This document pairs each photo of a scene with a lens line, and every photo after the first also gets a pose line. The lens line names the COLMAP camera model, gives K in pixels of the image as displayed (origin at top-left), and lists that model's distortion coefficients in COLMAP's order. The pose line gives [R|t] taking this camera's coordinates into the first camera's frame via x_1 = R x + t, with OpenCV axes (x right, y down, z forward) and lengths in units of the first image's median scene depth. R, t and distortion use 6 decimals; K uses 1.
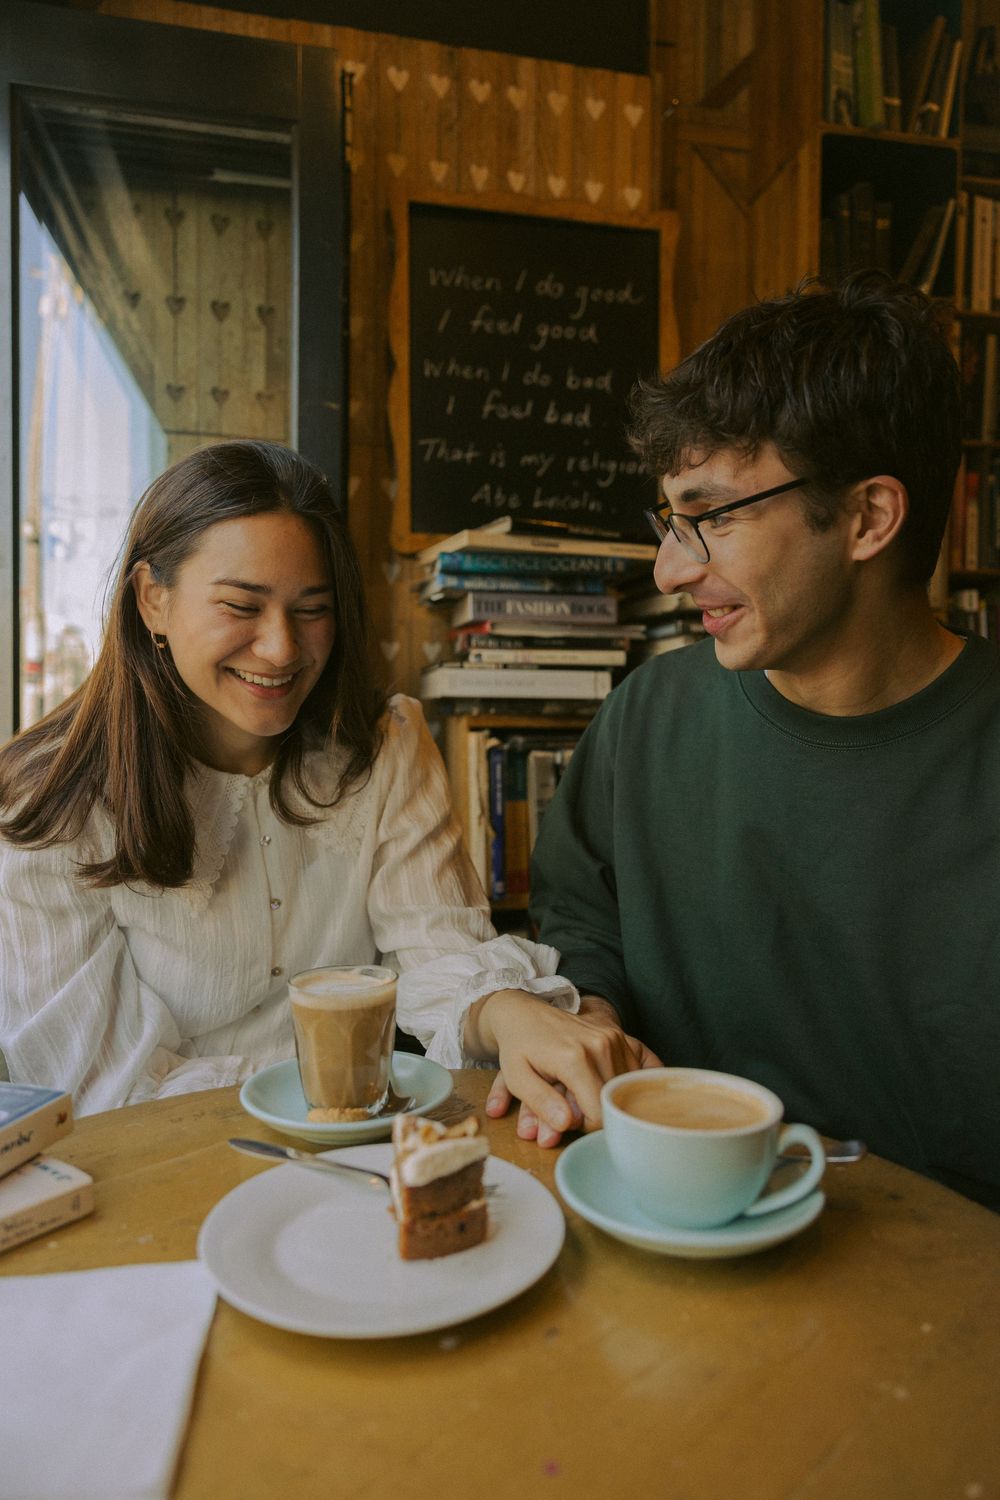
lens RADIAL K [[981.0, 0, 498.5], [0, 981.0, 746.4], [0, 0, 1]] dist [0.014432, -0.001771]
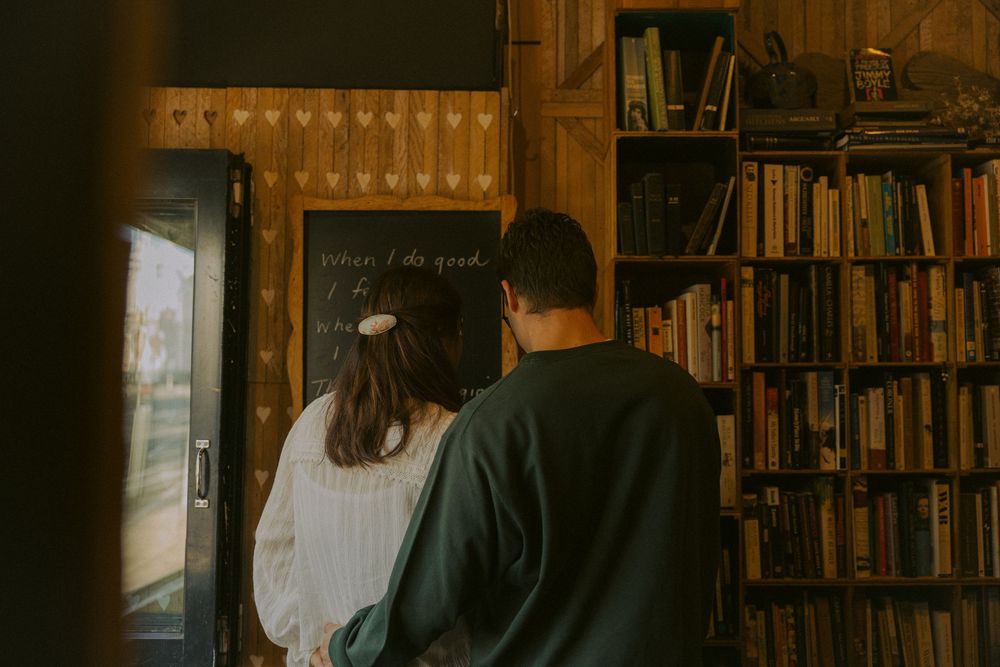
lens RADIAL K [[1090.9, 0, 498.2], [0, 1090.9, 335.0], [0, 0, 1]] dist [0.002981, 0.000000]
pose [[0.979100, -0.014440, -0.202868, 0.459916], [-0.005708, 0.995132, -0.098383, -0.226437], [0.203301, 0.097485, 0.974251, -0.386225]]
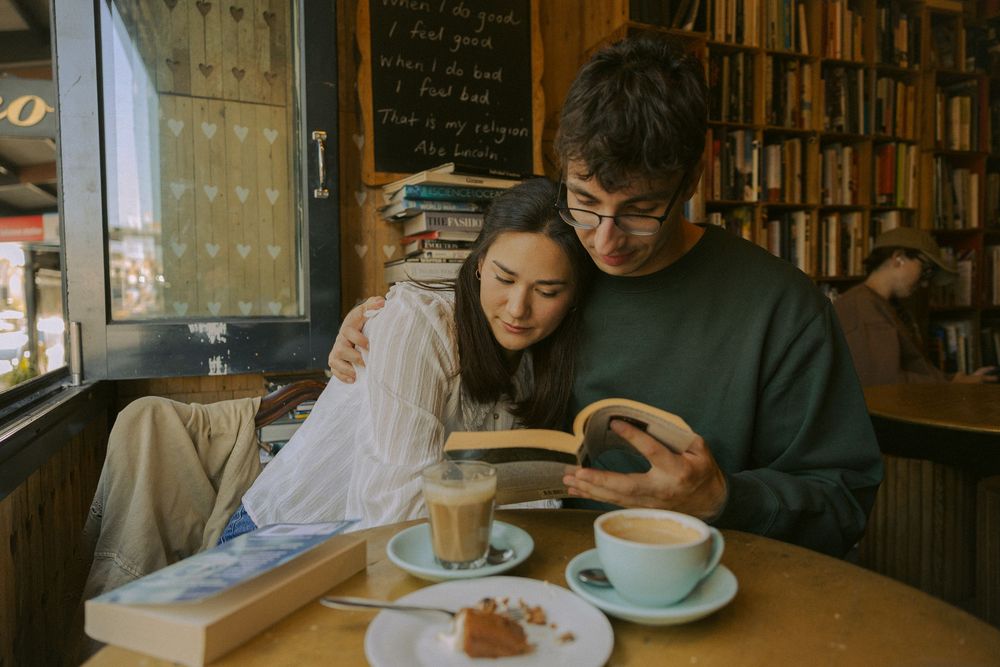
lens RADIAL K [[654.0, 0, 496.3], [0, 654.0, 331.8], [0, 0, 1]] dist [0.014432, -0.001771]
pose [[0.983464, -0.028094, 0.178911, -0.090755], [0.023972, 0.999396, 0.025158, 0.004573], [-0.179510, -0.020454, 0.983544, -0.016381]]
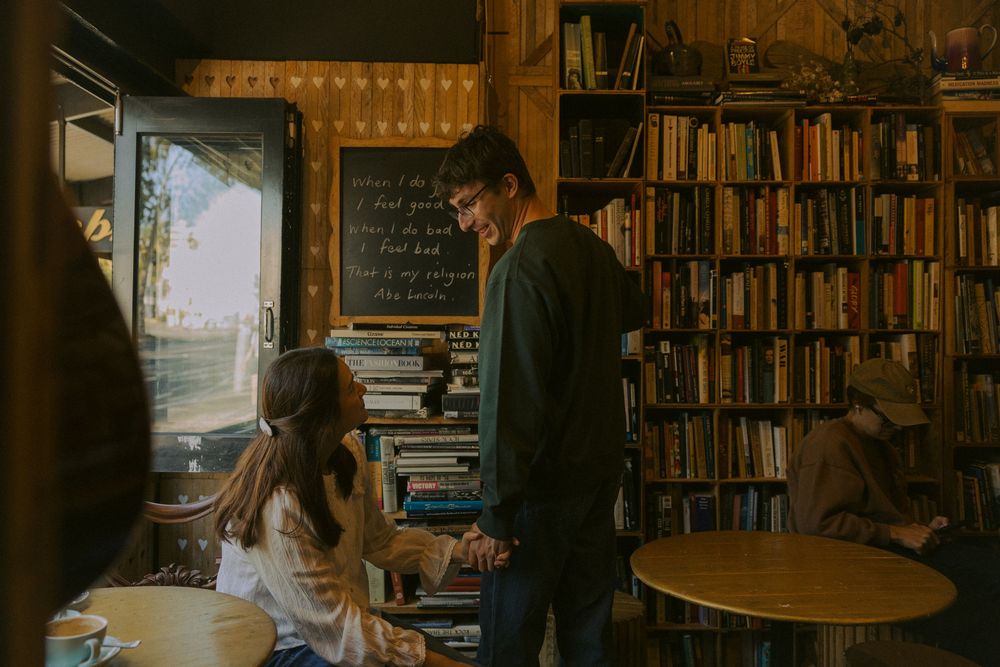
lens RADIAL K [[768.5, 0, 497.4], [0, 768.5, 338.0], [0, 0, 1]] dist [-0.018272, 0.016873]
pose [[0.979485, 0.002119, -0.201506, 0.499803], [-0.010890, 0.999040, -0.042426, -0.112596], [0.201222, 0.043750, 0.978568, -0.385893]]
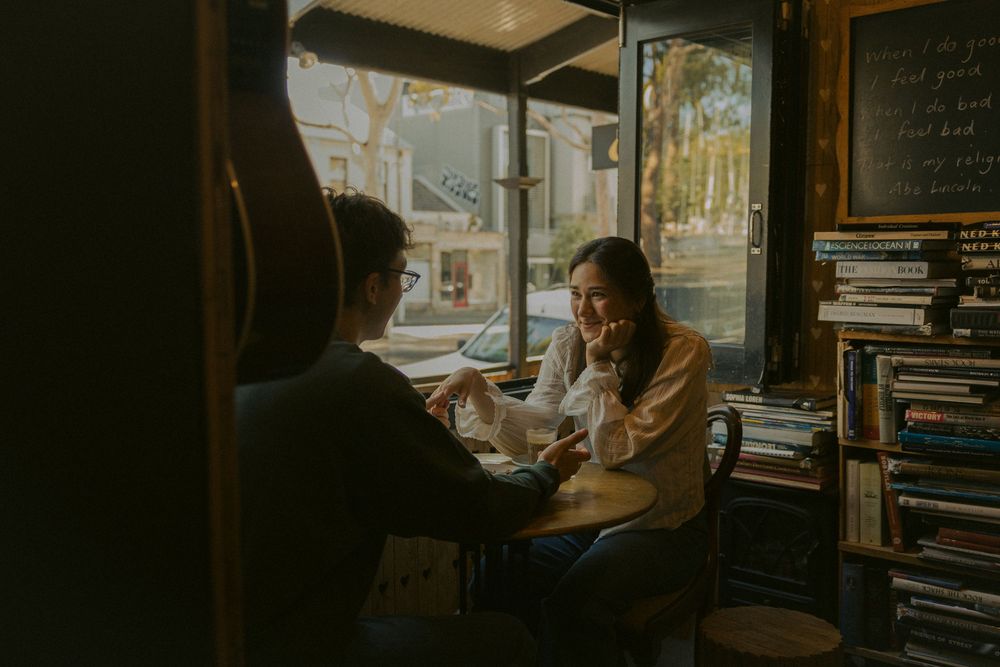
lens RADIAL K [[949.1, 0, 506.9], [0, 949.1, 328.6], [0, 0, 1]] dist [0.008174, 0.000000]
pose [[0.599818, 0.050604, -0.798535, 0.837080], [-0.024191, 0.998689, 0.045117, -0.086381], [0.799771, -0.007745, 0.600255, -0.413103]]
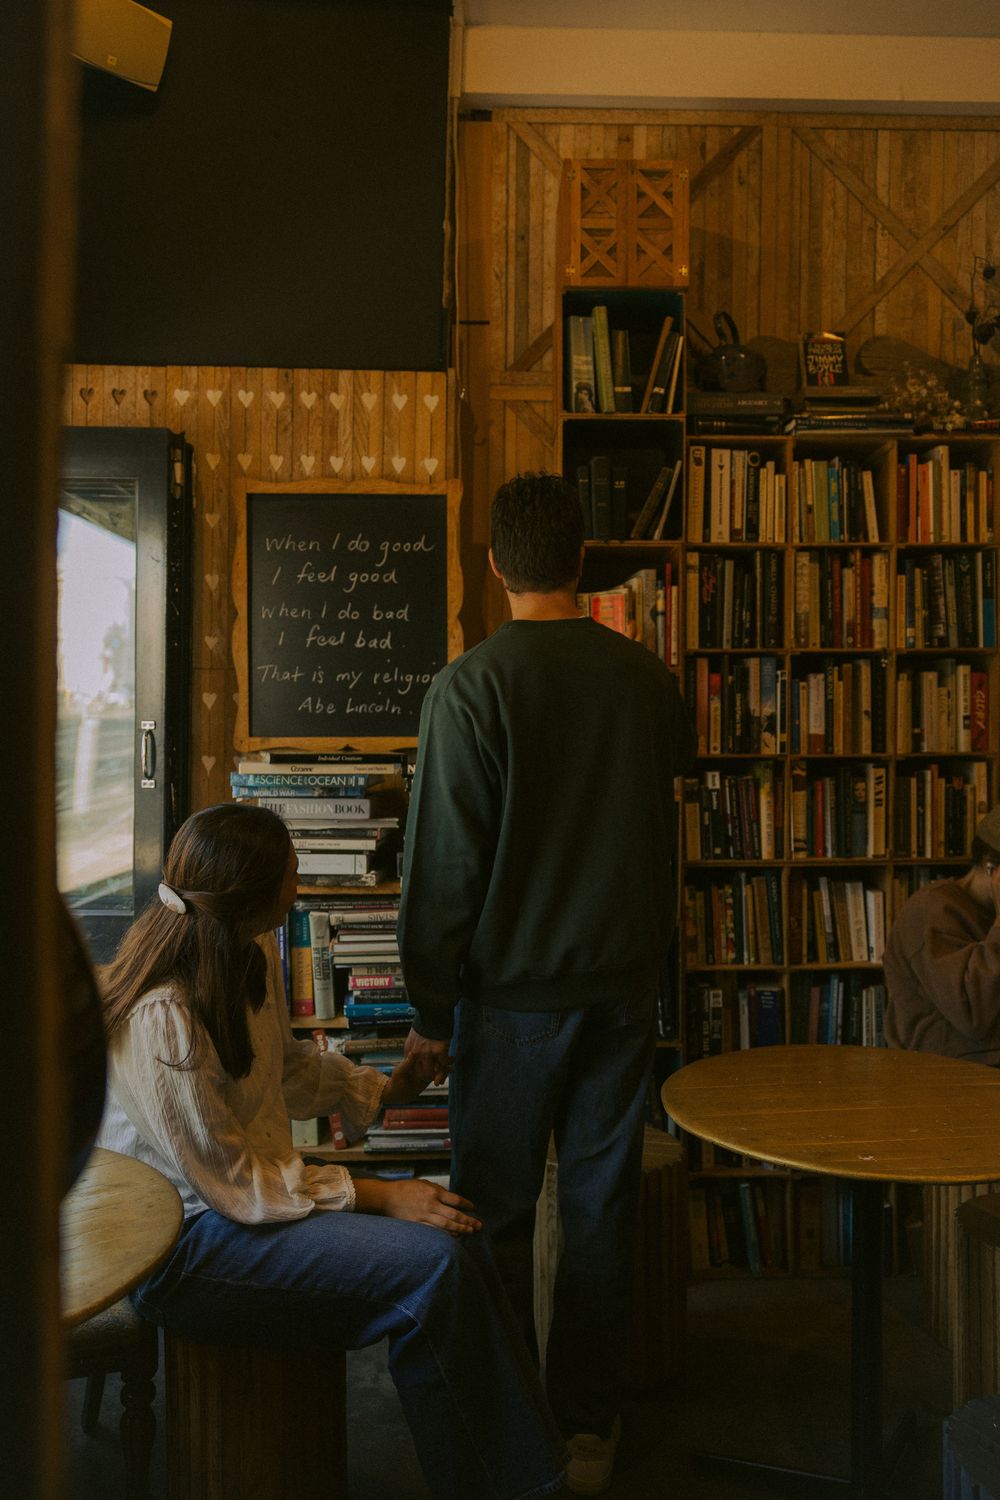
lens RADIAL K [[1152.8, 0, 498.8], [0, 1152.8, 749.1], [0, 0, 1]] dist [-0.018272, 0.016873]
pose [[0.983820, 0.002552, -0.179139, 0.511466], [-0.005680, 0.999840, -0.016947, -0.173285], [0.179067, 0.017690, 0.983678, -0.461832]]
